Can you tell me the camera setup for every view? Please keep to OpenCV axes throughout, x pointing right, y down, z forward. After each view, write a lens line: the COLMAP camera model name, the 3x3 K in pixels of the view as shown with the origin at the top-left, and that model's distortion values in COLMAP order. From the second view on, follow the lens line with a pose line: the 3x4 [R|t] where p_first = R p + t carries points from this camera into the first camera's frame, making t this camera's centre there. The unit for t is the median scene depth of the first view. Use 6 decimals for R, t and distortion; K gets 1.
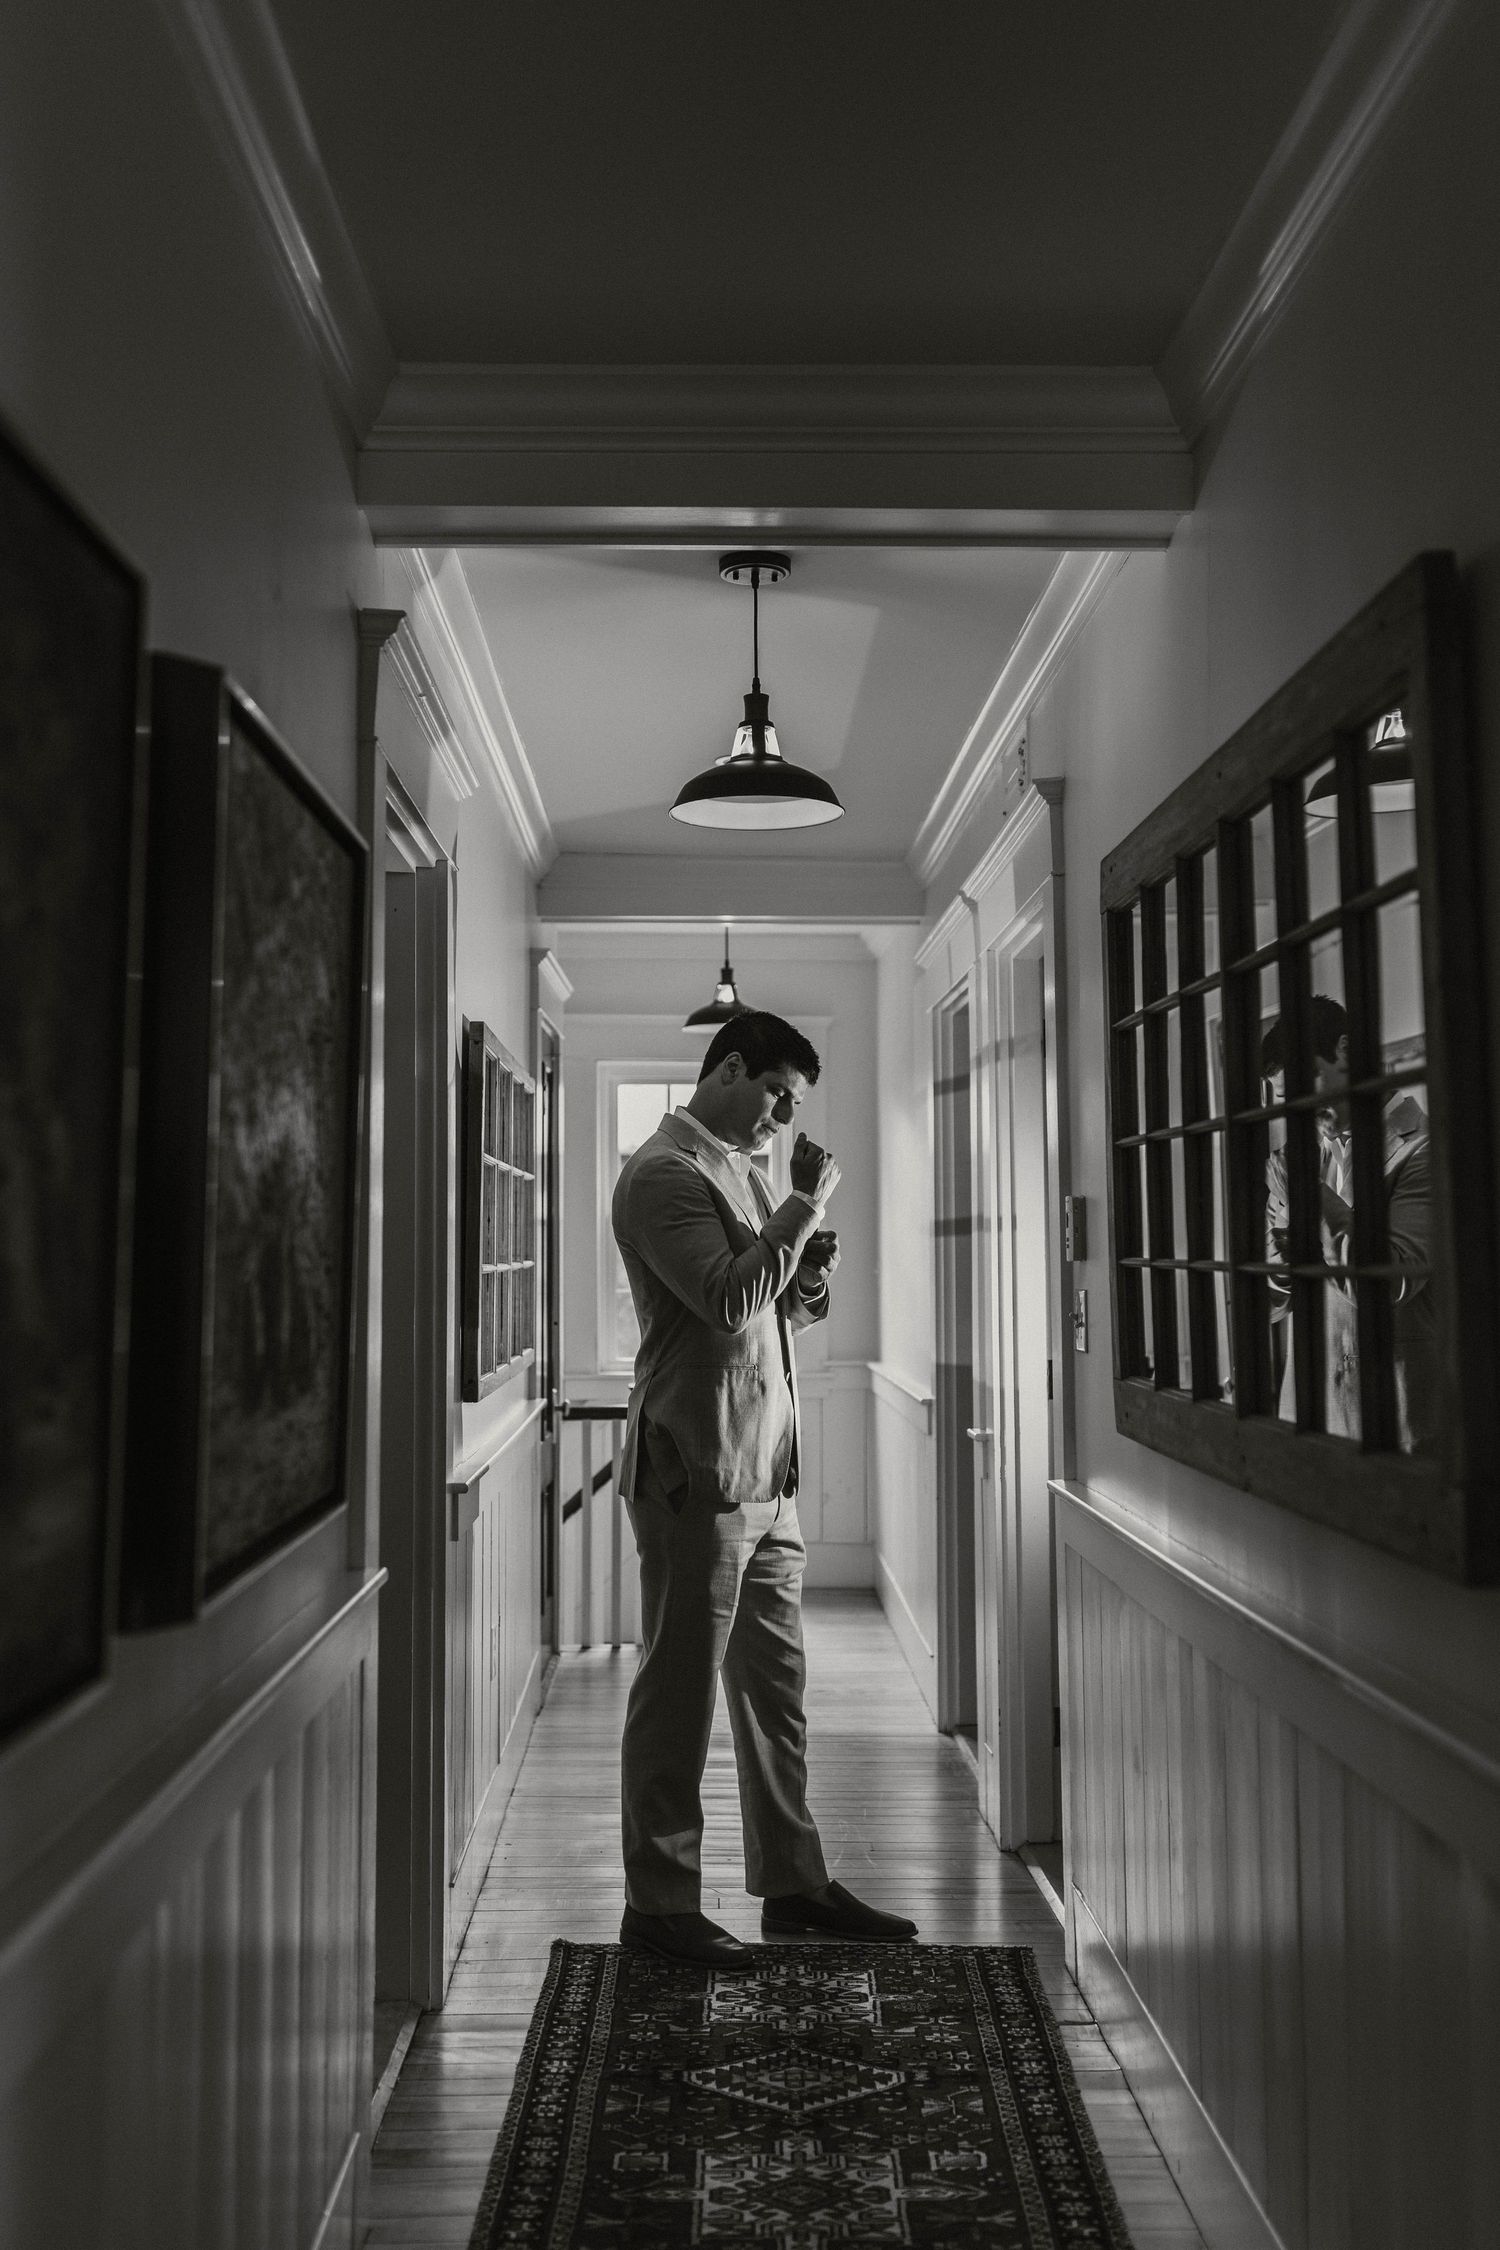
lens RADIAL K [[2231.9, 0, 753.2], [0, 2231.9, 1137.1], [0, 0, 1]] dist [0.007719, 0.000927]
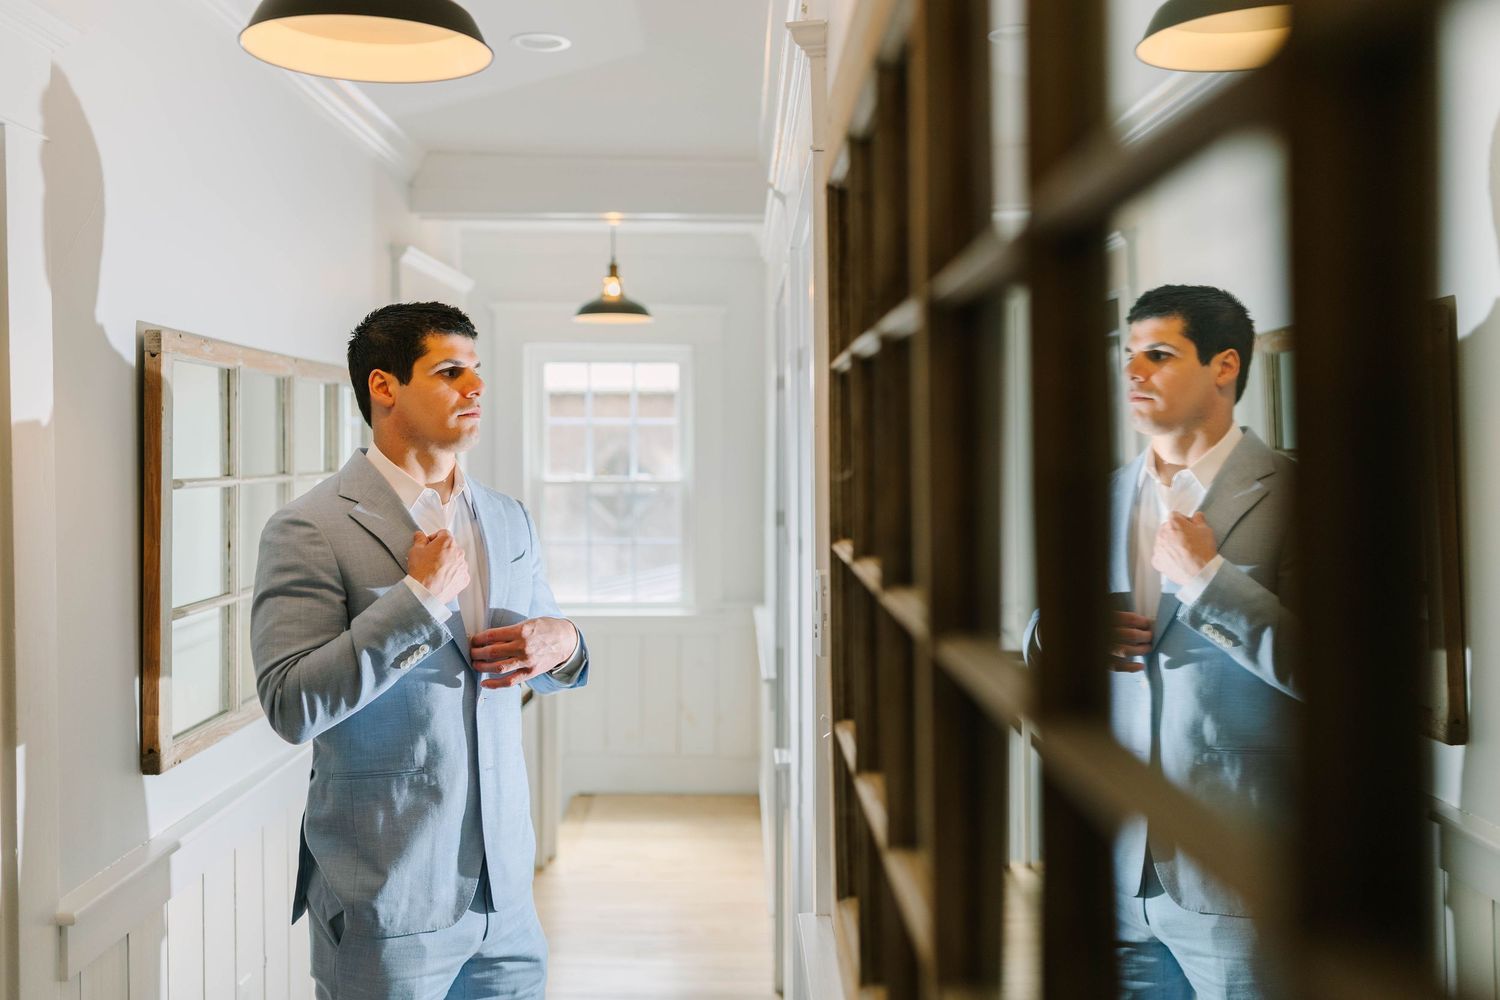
lens RADIAL K [[1488.0, 0, 750.0], [0, 1488.0, 500.0], [0, 0, 1]] dist [0.007719, 0.000927]
pose [[0.999845, 0.007655, -0.015885, 0.116228], [-0.006278, 0.996364, 0.084966, -0.038306], [0.016478, -0.084853, 0.996257, 0.451921]]
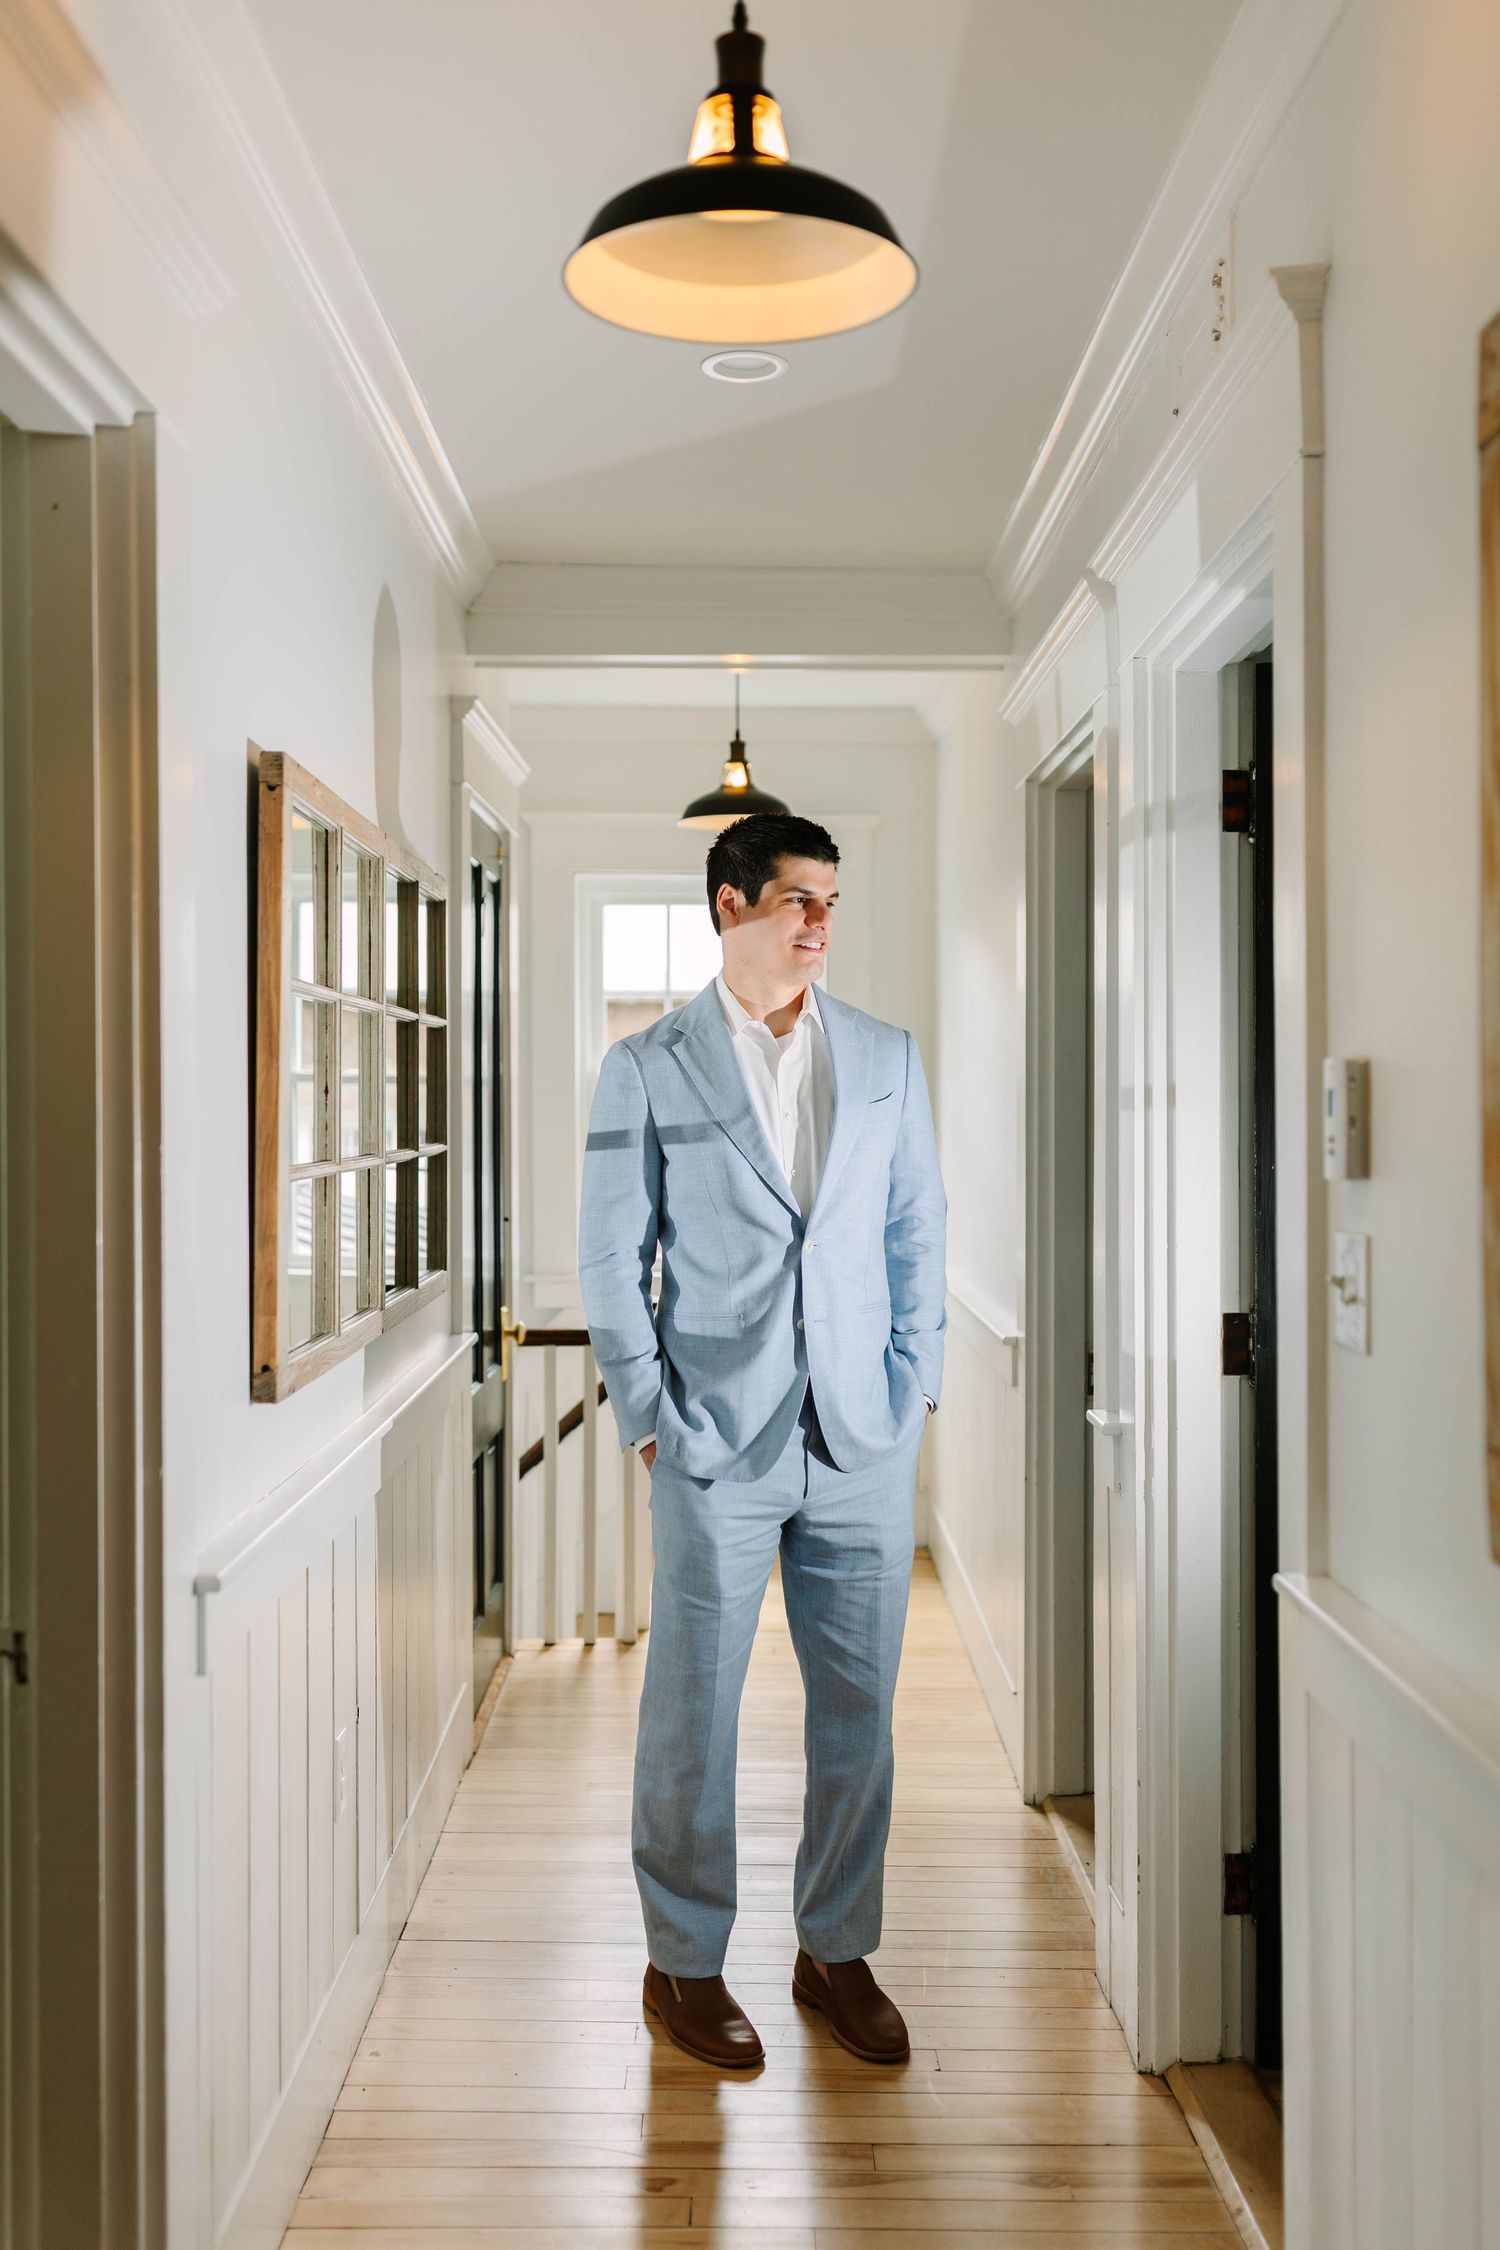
lens RADIAL K [[2231.9, 0, 753.2], [0, 2231.9, 1137.1], [0, 0, 1]] dist [0.007719, 0.000927]
pose [[0.999831, 0.003663, -0.018027, 0.012446], [-0.002431, 0.997691, 0.067867, 0.008926], [0.018234, -0.067812, 0.997531, 0.433024]]
